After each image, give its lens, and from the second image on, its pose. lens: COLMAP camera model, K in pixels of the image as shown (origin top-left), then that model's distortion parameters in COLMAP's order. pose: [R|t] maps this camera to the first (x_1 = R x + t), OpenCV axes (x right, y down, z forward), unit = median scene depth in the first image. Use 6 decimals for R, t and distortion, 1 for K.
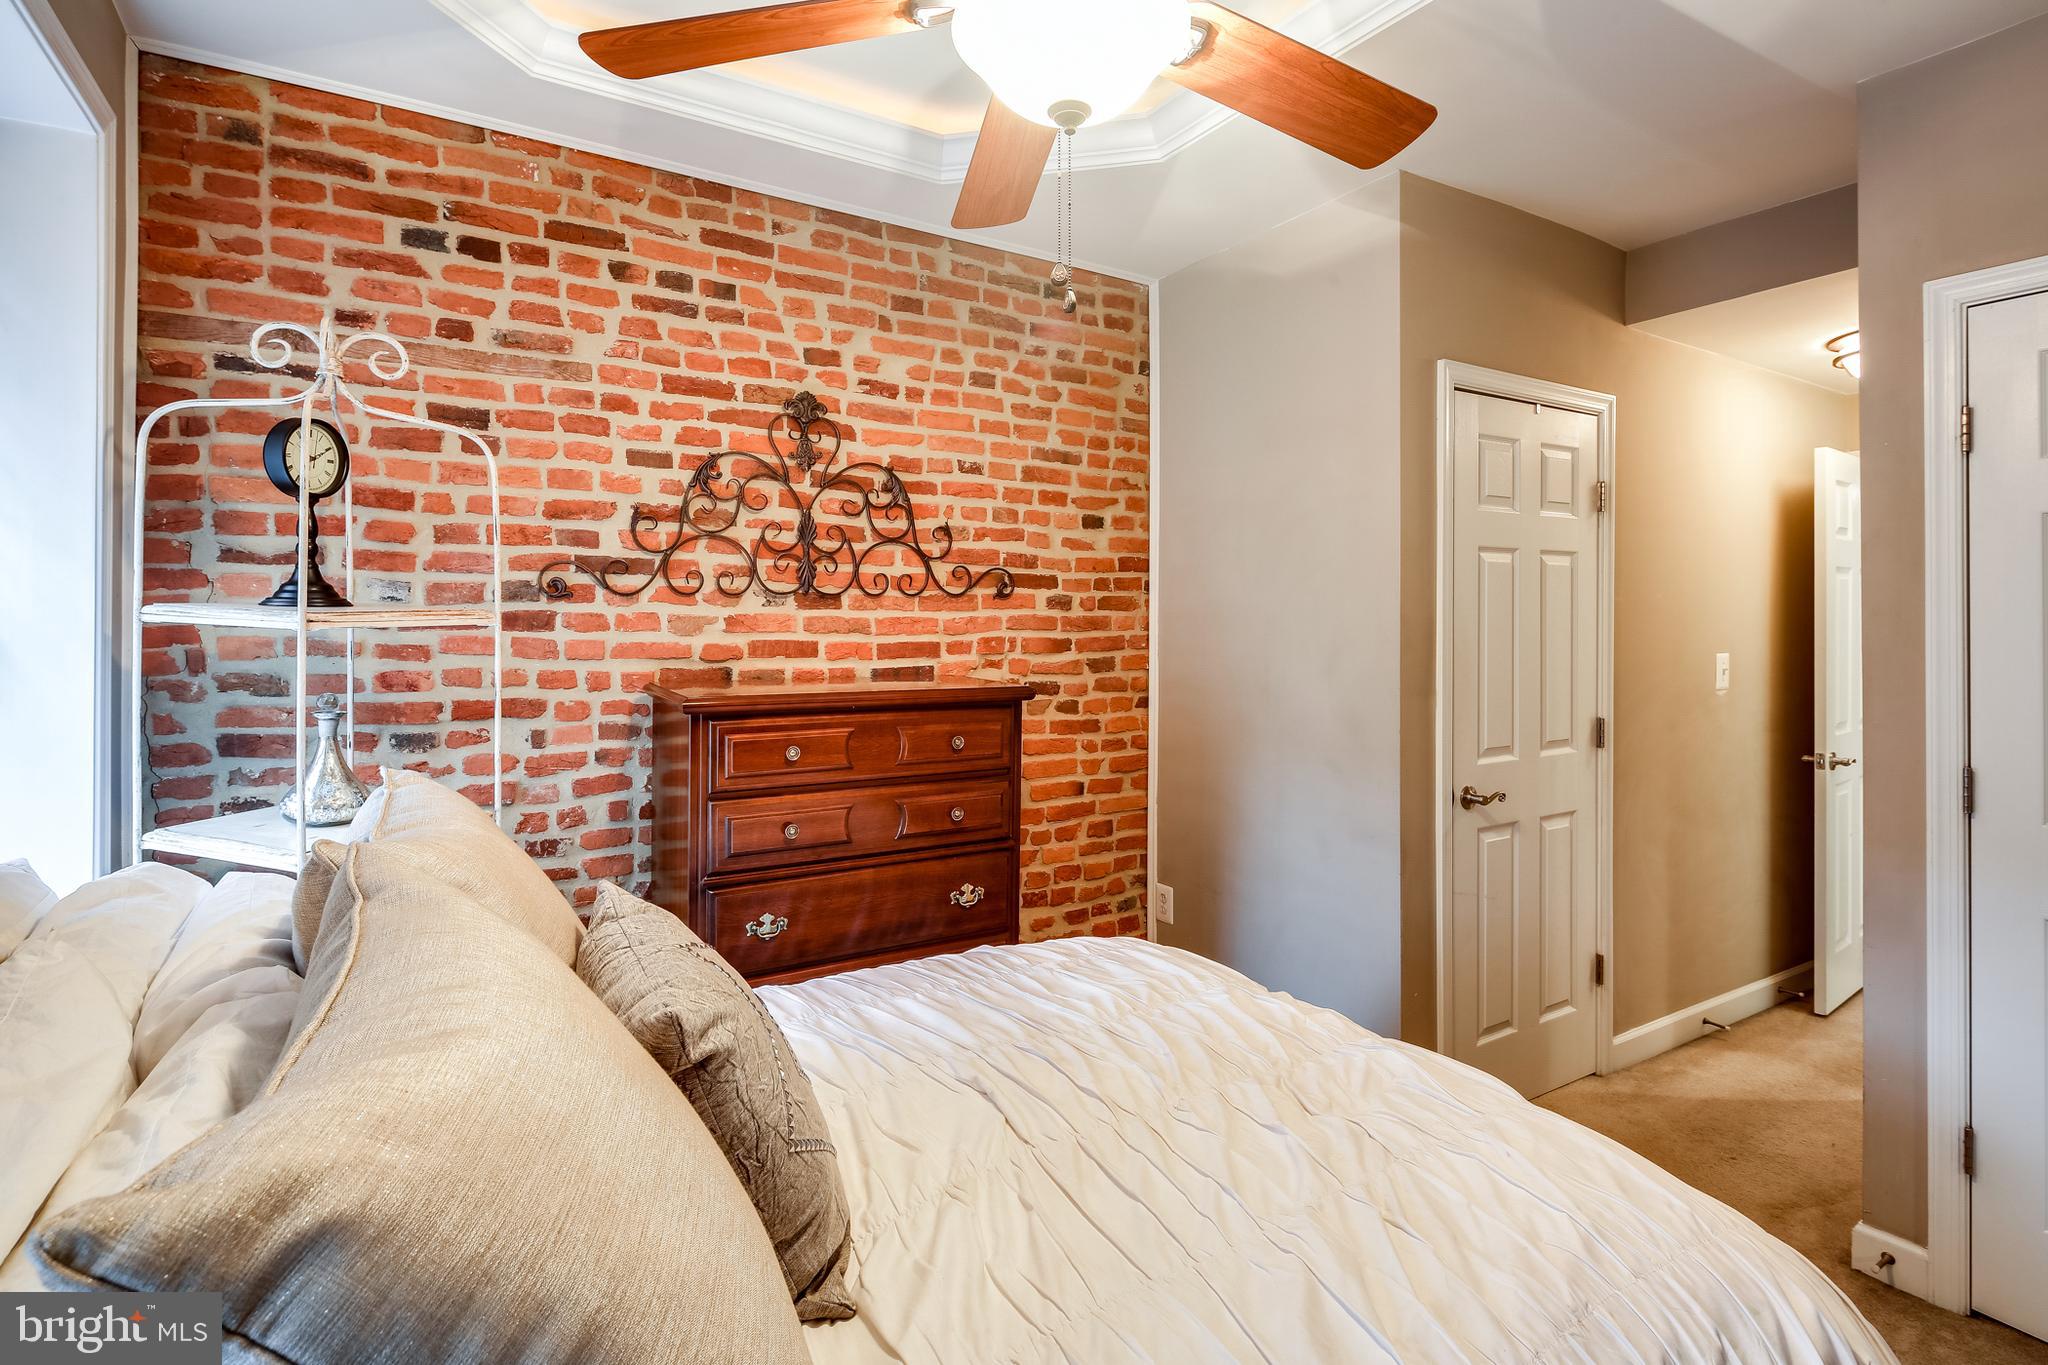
lens RADIAL K [[1000.6, 0, 1019.9], [0, 1000.6, 613.0], [0, 0, 1]] dist [0.001390, -0.000402]
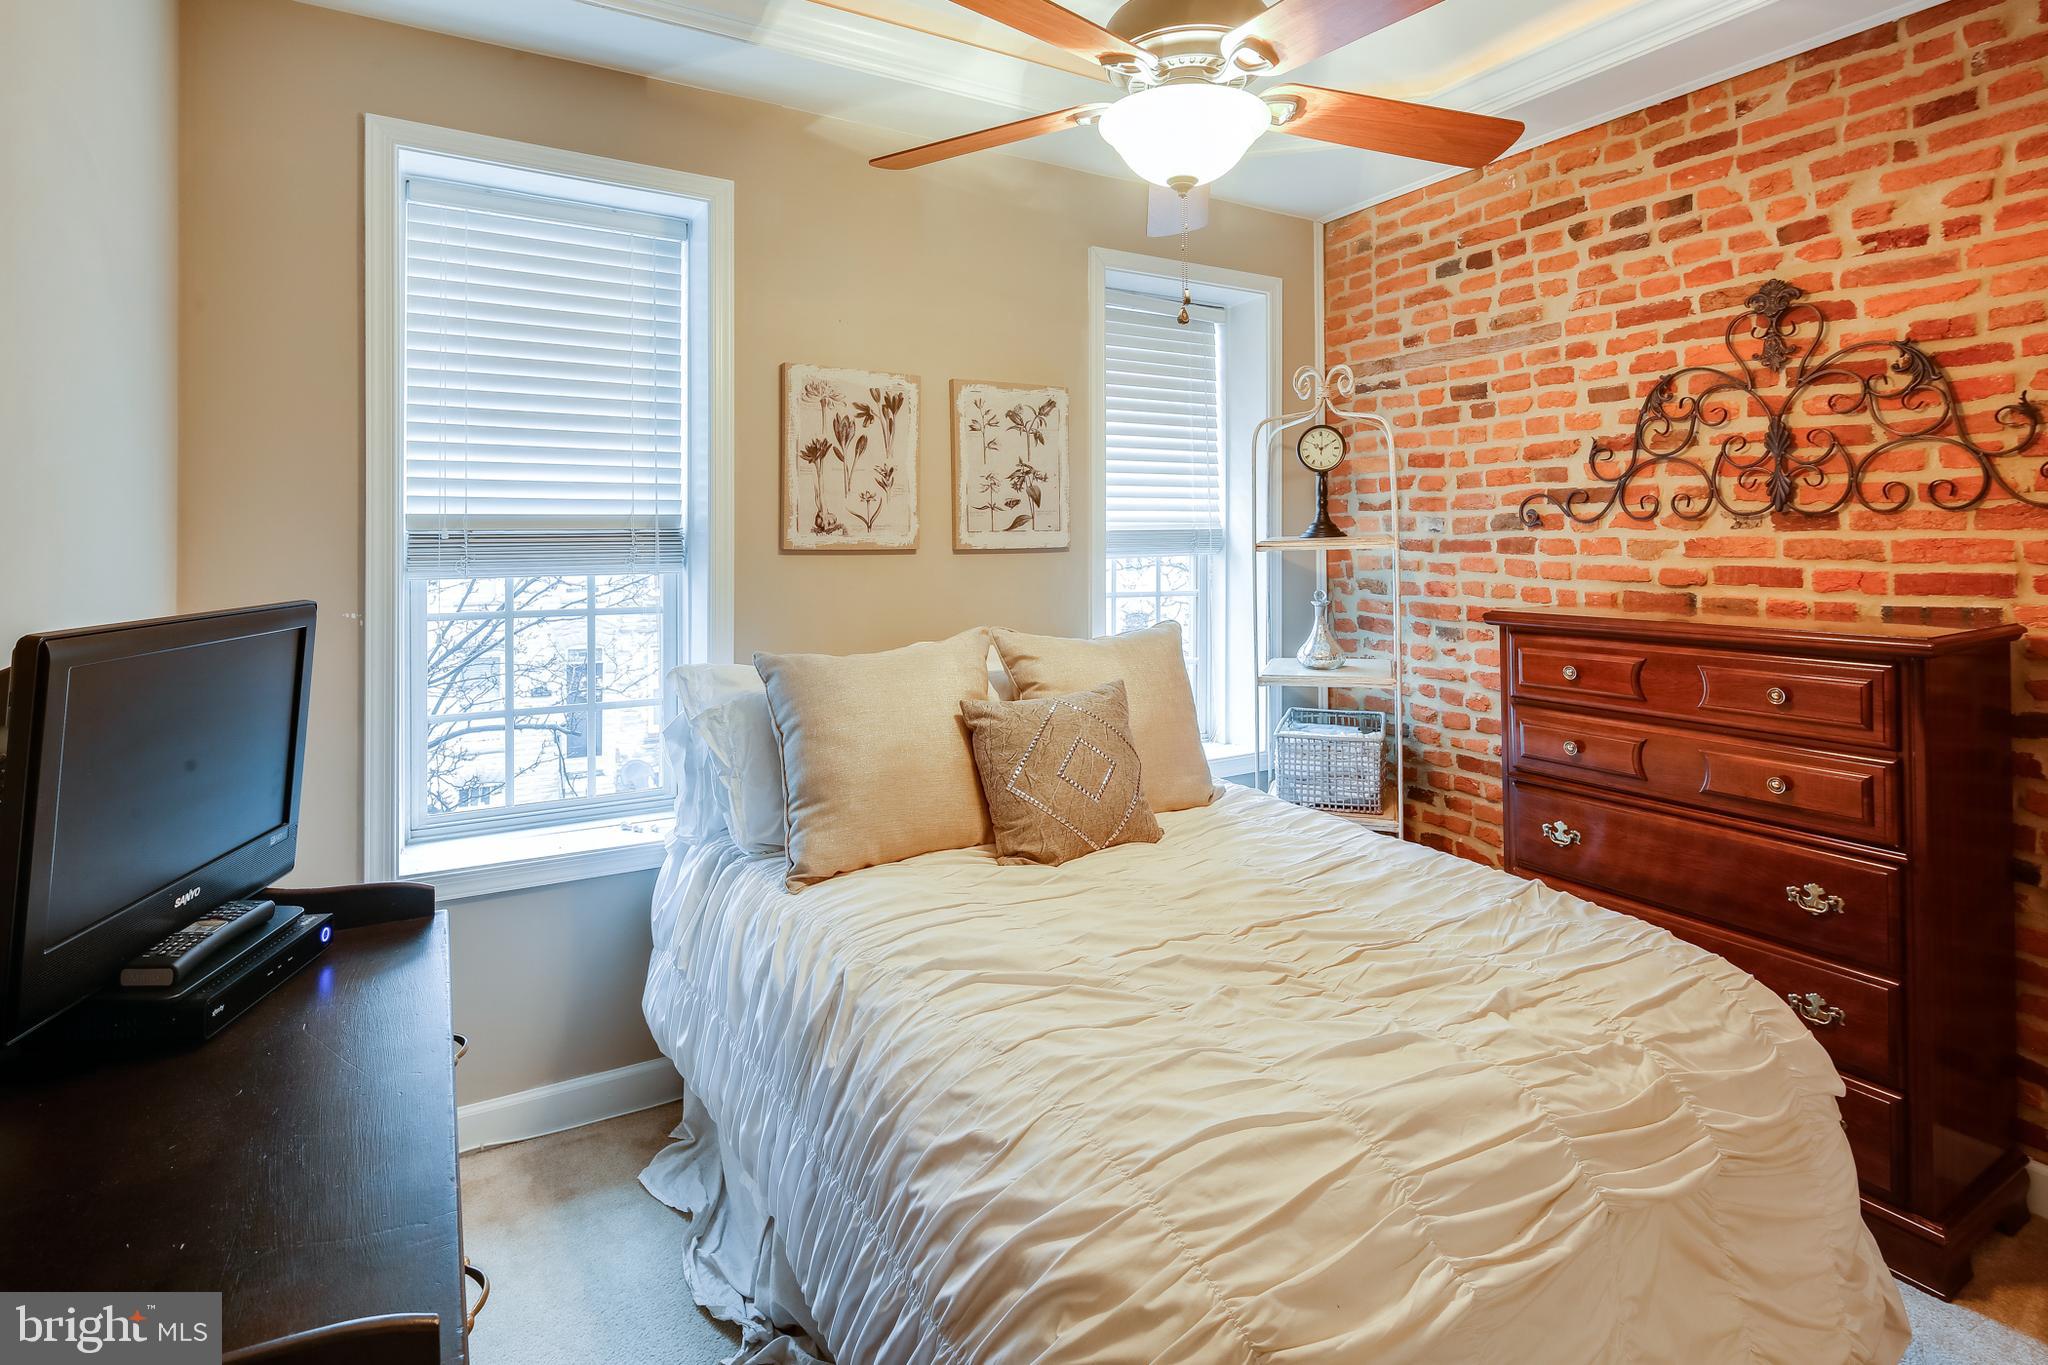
lens RADIAL K [[1009.3, 0, 1023.9], [0, 1009.3, 533.2], [0, 0, 1]] dist [0.001309, -0.000259]
pose [[-0.018183, -0.015666, -0.999712, 0.709634], [0.010342, 0.999821, -0.015856, 0.005426], [0.999781, -0.010627, -0.018018, 0.387718]]
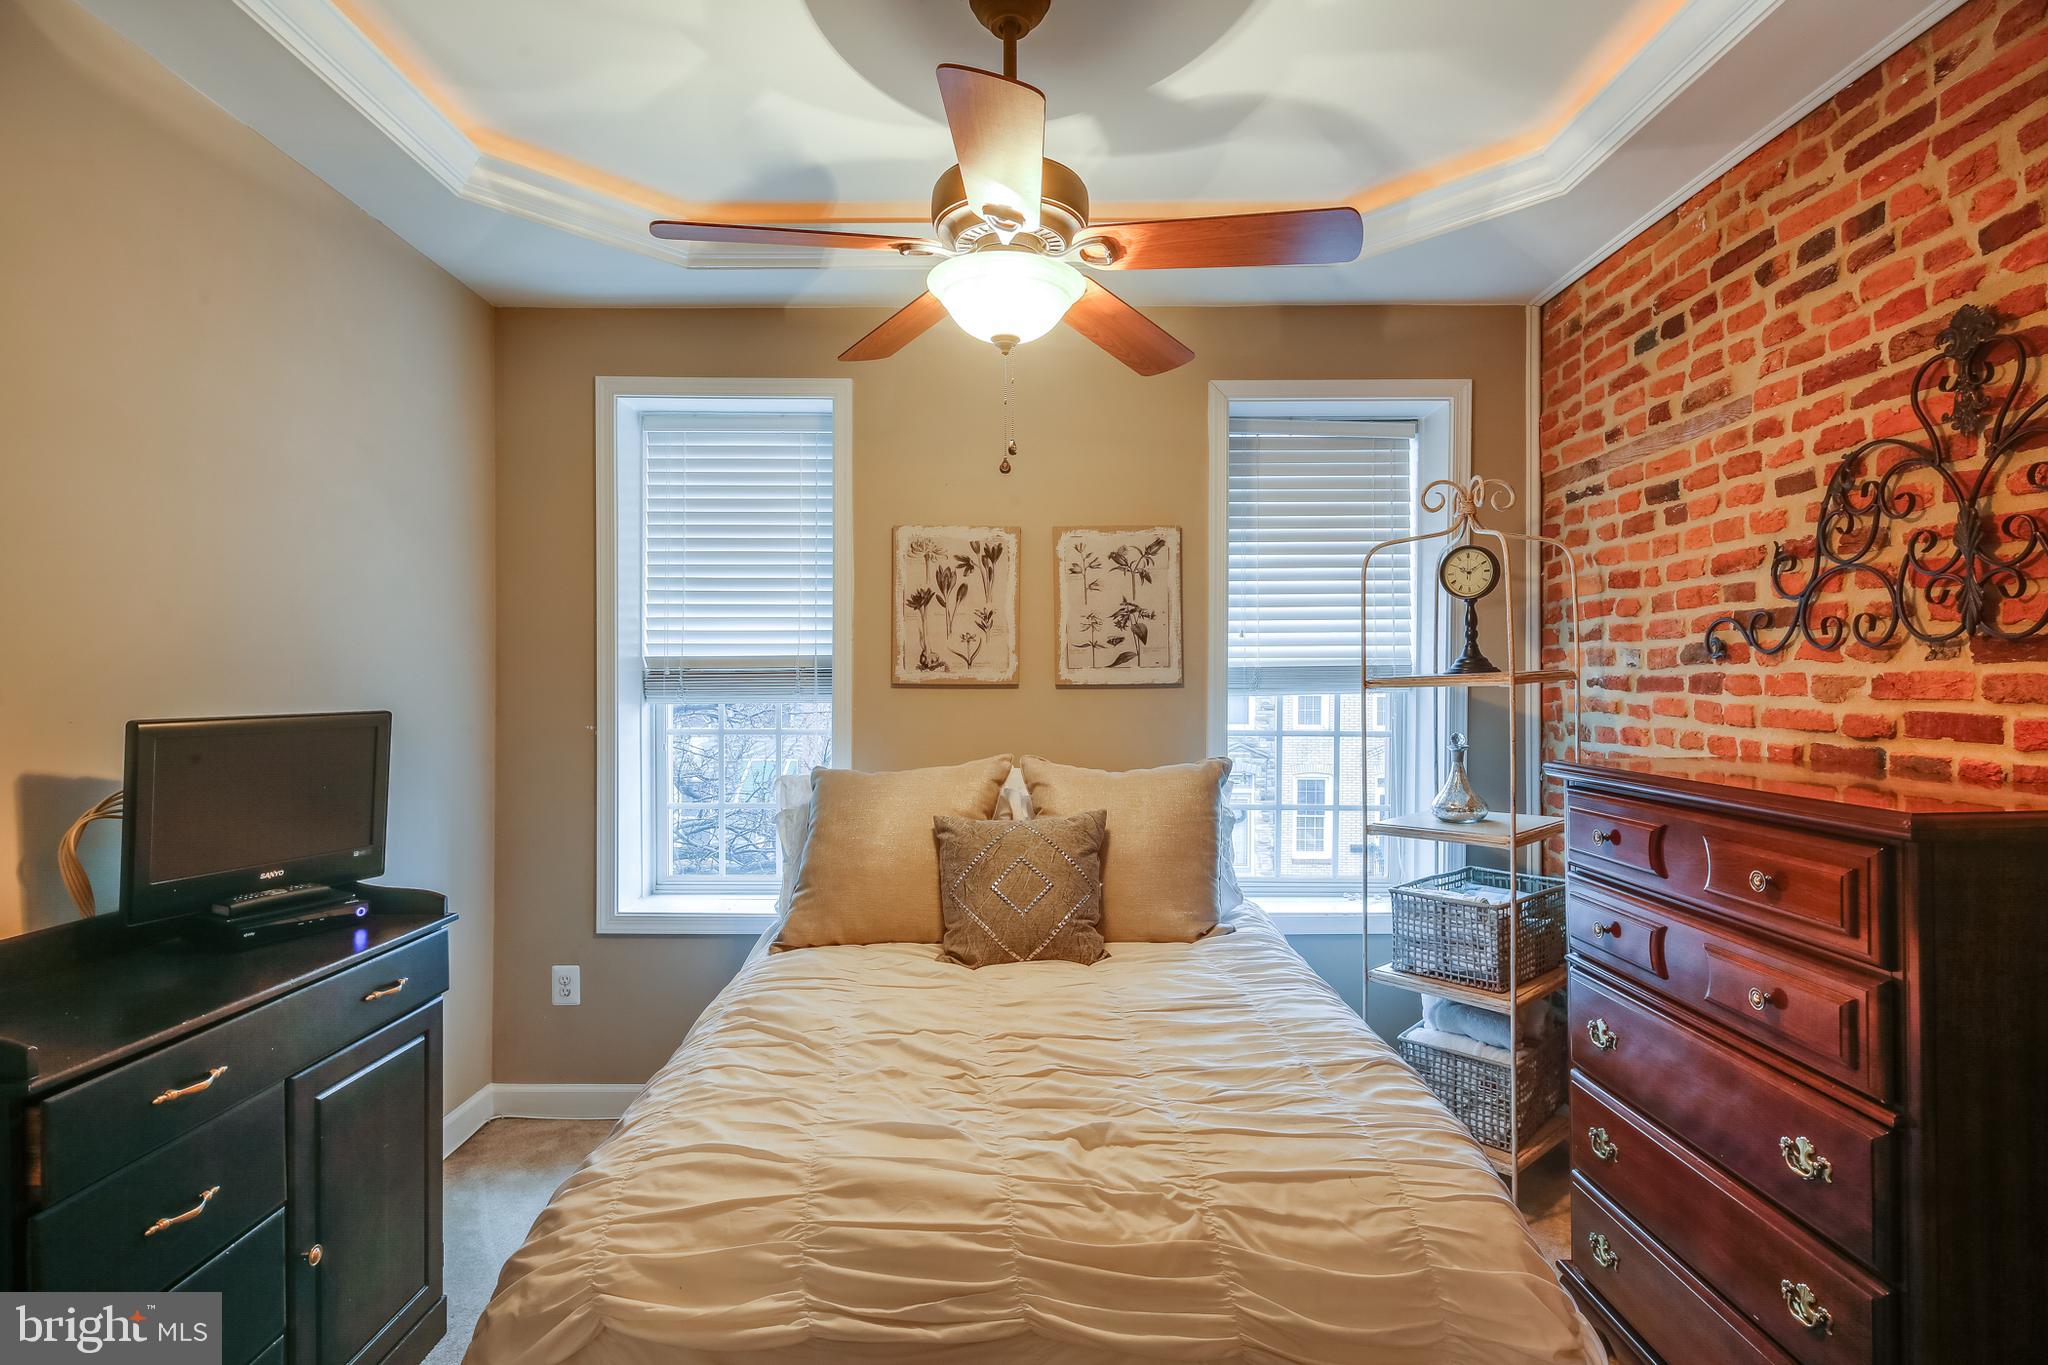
lens RADIAL K [[1009.9, 0, 1024.0], [0, 1009.9, 682.5], [0, 0, 1]] dist [0.001166, -0.001249]
pose [[-0.519599, -0.005677, -0.854391, 0.646165], [0.002868, 0.999961, -0.008388, 0.012243], [0.854405, -0.006809, -0.519563, 0.878725]]
